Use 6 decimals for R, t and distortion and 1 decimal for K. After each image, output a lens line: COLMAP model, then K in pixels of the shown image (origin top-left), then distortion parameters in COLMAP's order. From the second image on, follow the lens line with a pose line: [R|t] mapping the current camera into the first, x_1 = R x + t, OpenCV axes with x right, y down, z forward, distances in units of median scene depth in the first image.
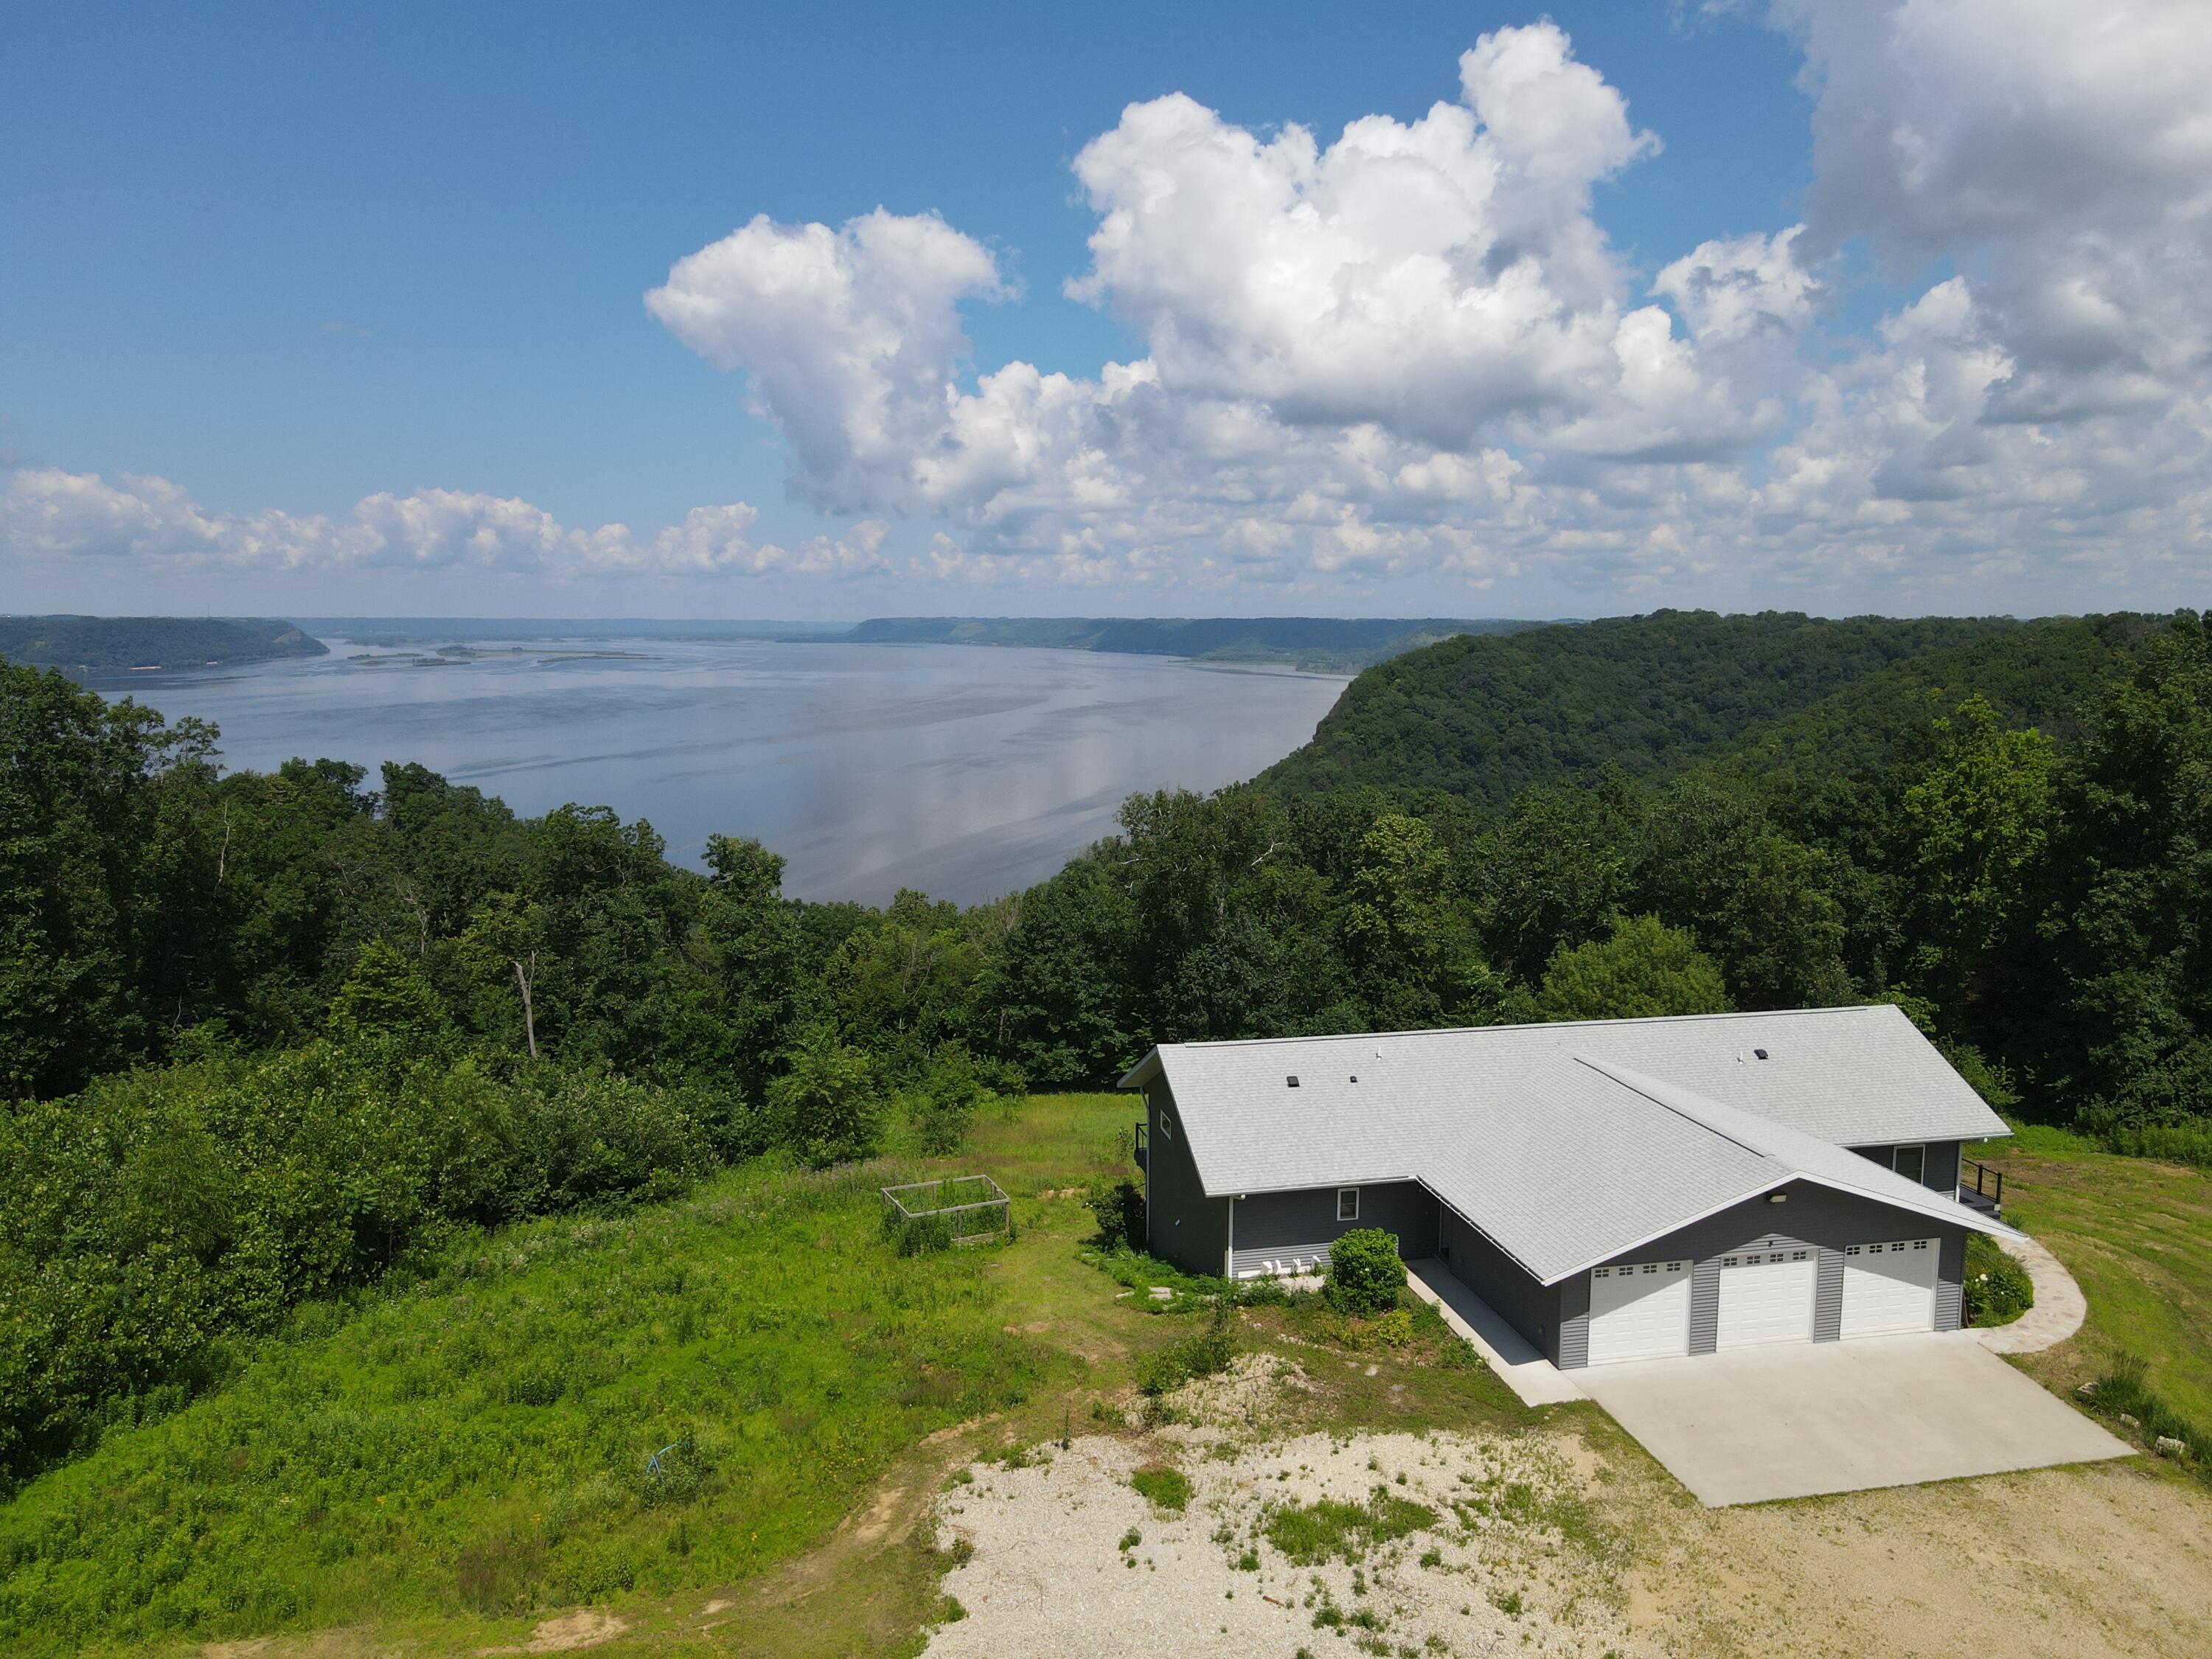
lens RADIAL K [[1577.0, 0, 1106.0], [0, 1577.0, 829.5], [0, 0, 1]] dist [0.012125, 0.006600]
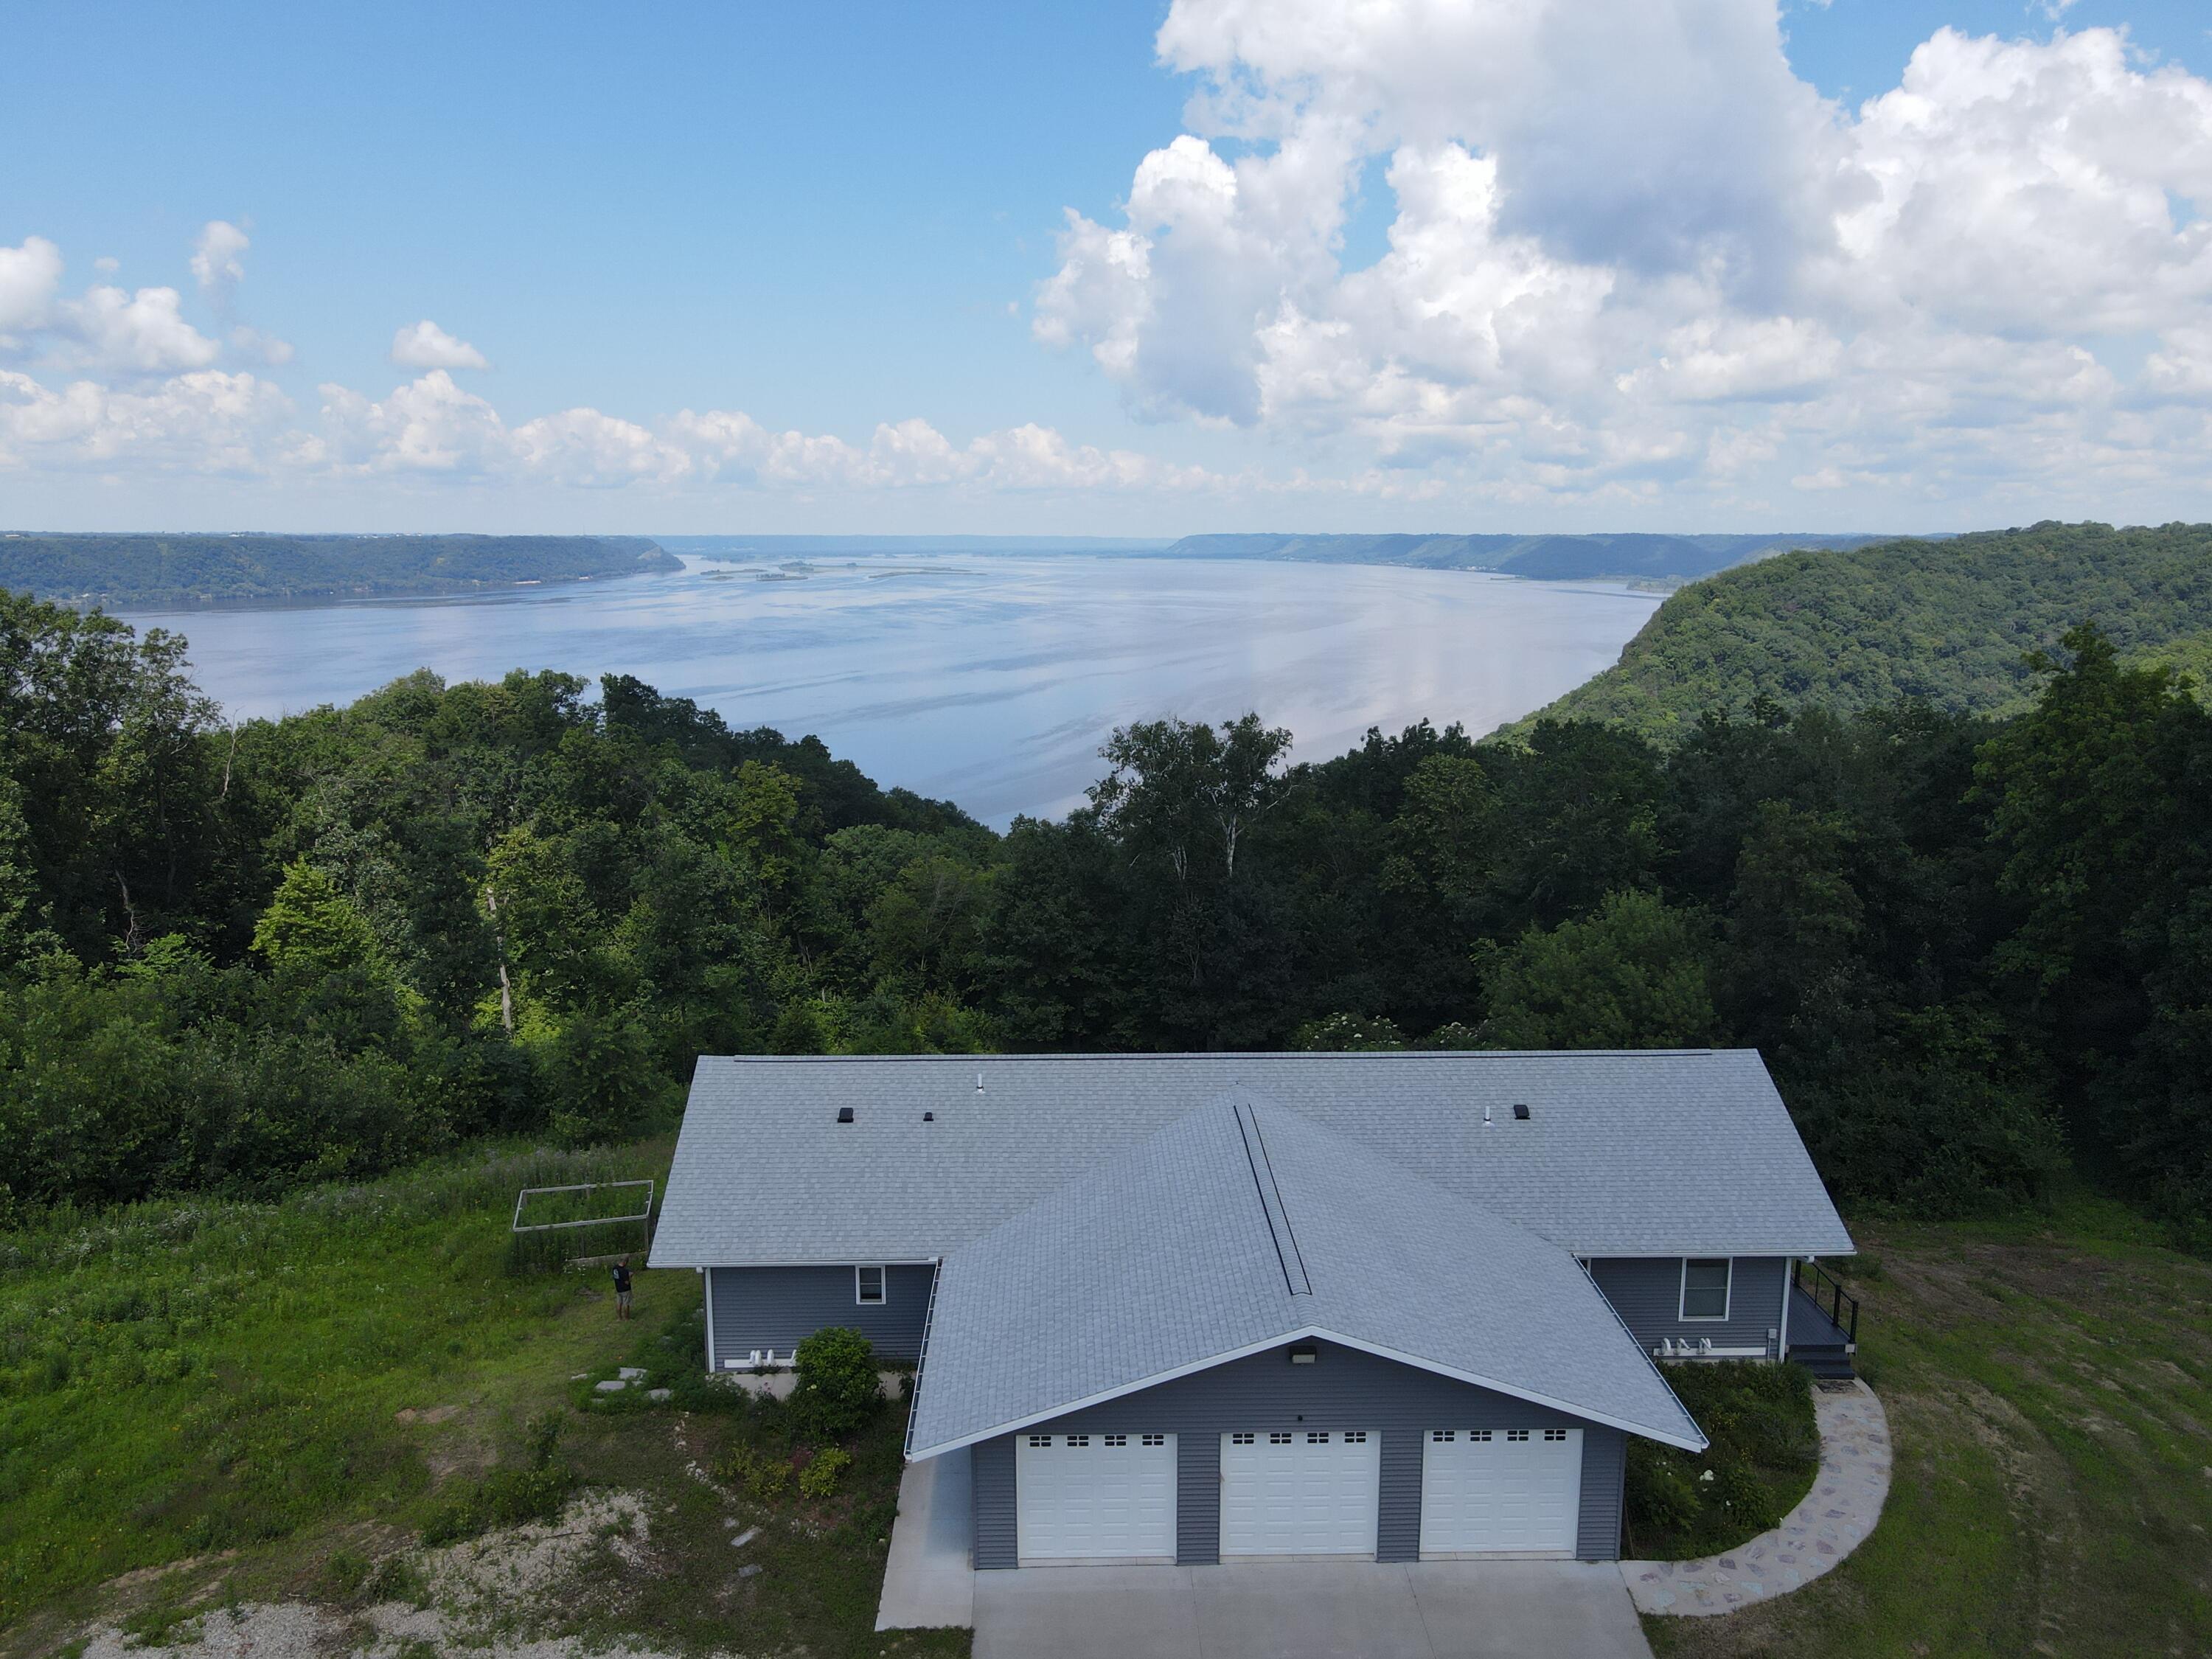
lens RADIAL K [[1580.1, 0, 1106.0], [0, 1580.1, 829.5], [0, 0, 1]] dist [0.024061, -0.001667]
pose [[0.982203, 0.032574, -0.184974, 0.240969], [-0.023106, 0.998321, 0.053111, -0.015669], [0.186393, -0.047892, 0.981307, 0.167783]]
